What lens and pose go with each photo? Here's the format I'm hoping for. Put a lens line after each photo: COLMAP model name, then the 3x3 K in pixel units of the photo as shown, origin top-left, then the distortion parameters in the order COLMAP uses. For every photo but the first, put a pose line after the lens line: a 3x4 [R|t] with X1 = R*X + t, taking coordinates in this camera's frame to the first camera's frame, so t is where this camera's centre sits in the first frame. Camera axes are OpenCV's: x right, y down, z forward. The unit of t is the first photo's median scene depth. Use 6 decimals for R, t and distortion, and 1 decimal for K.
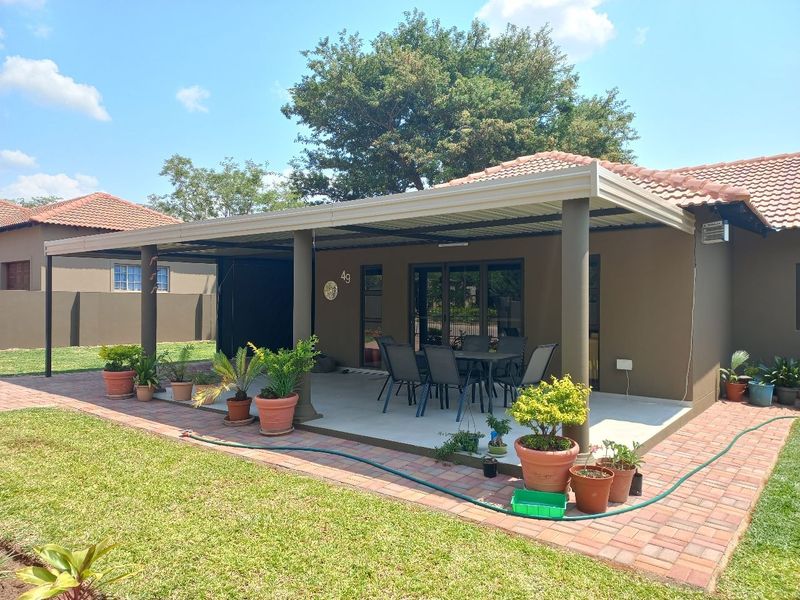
lens RADIAL K [[613.7, 0, 400.0], [0, 613.7, 300.0], [0, 0, 1]] dist [0.107112, -0.112282]
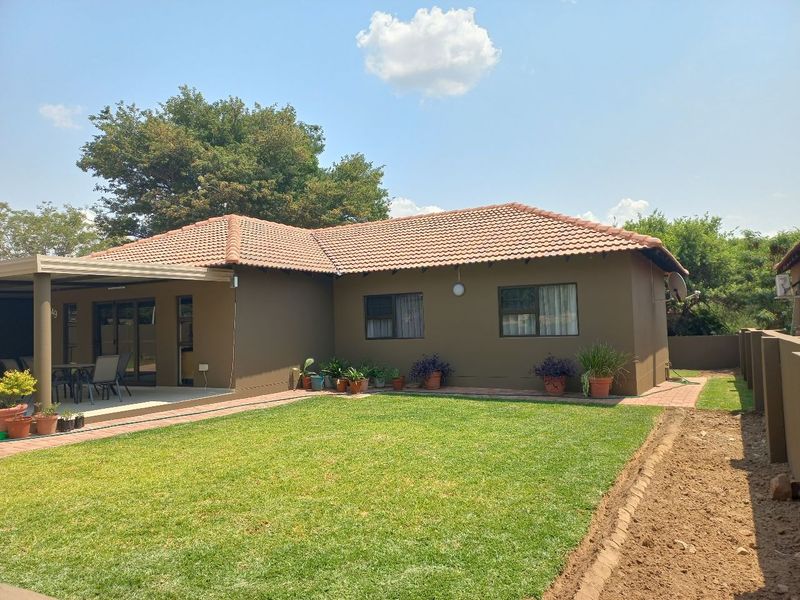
lens RADIAL K [[613.7, 0, 400.0], [0, 613.7, 300.0], [0, 0, 1]] dist [0.107112, -0.112282]
pose [[0.991379, -0.025618, 0.128499, 0.255049], [0.030564, 0.998860, -0.036667, 0.003454], [-0.127413, 0.040278, 0.991032, -0.217532]]
